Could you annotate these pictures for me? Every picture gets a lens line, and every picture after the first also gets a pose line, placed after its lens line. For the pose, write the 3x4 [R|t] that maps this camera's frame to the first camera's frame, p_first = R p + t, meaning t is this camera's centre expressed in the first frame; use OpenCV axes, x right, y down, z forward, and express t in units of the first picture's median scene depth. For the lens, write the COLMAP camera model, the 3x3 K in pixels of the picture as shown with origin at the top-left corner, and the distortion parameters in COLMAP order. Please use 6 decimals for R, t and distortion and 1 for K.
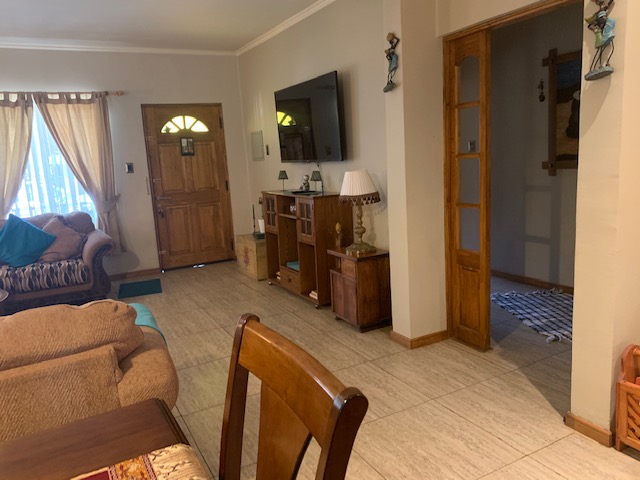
lens RADIAL K [[485.7, 0, 322.4], [0, 485.7, 240.5], [0, 0, 1]] dist [0.005162, -0.007916]
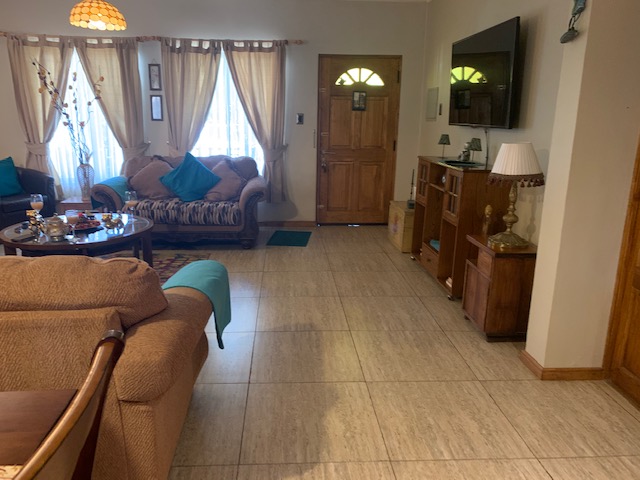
lens RADIAL K [[486.2, 0, 319.7], [0, 486.2, 233.8], [0, 0, 1]] dist [0.000634, -0.008707]
pose [[0.902727, 0.170017, -0.395194, 0.091057], [-0.141025, 0.984786, 0.101528, -0.026175], [0.406443, -0.035919, 0.912970, 0.104531]]
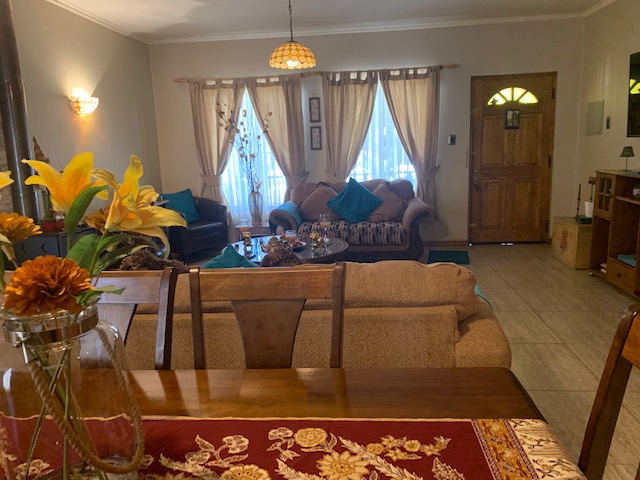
lens RADIAL K [[485.7, 0, 322.4], [0, 485.7, 240.5], [0, 0, 1]] dist [0.005162, -0.007916]
pose [[0.826256, 0.135188, -0.546831, -0.037364], [-0.107050, 0.990767, 0.083187, 0.005558], [0.553029, -0.010195, 0.833100, -0.012230]]
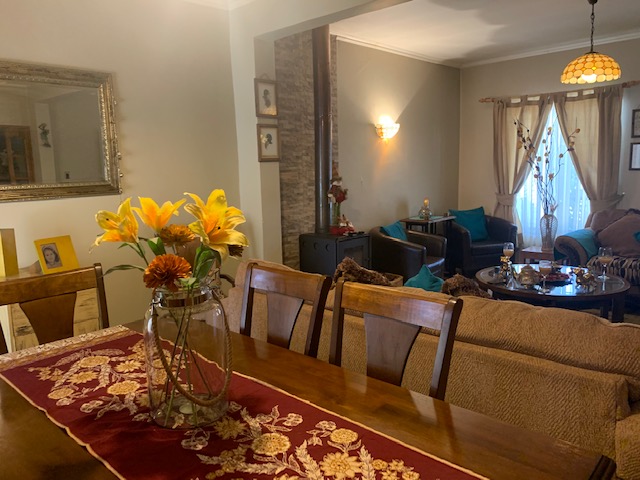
lens RADIAL K [[488.9, 0, 320.0], [0, 488.9, 240.0], [0, 0, 1]] dist [0.010443, 0.002783]
pose [[0.286331, 0.188172, -0.939471, 0.067291], [-0.153687, 0.976849, 0.148818, -0.025533], [0.945724, 0.101773, 0.308622, 0.059921]]
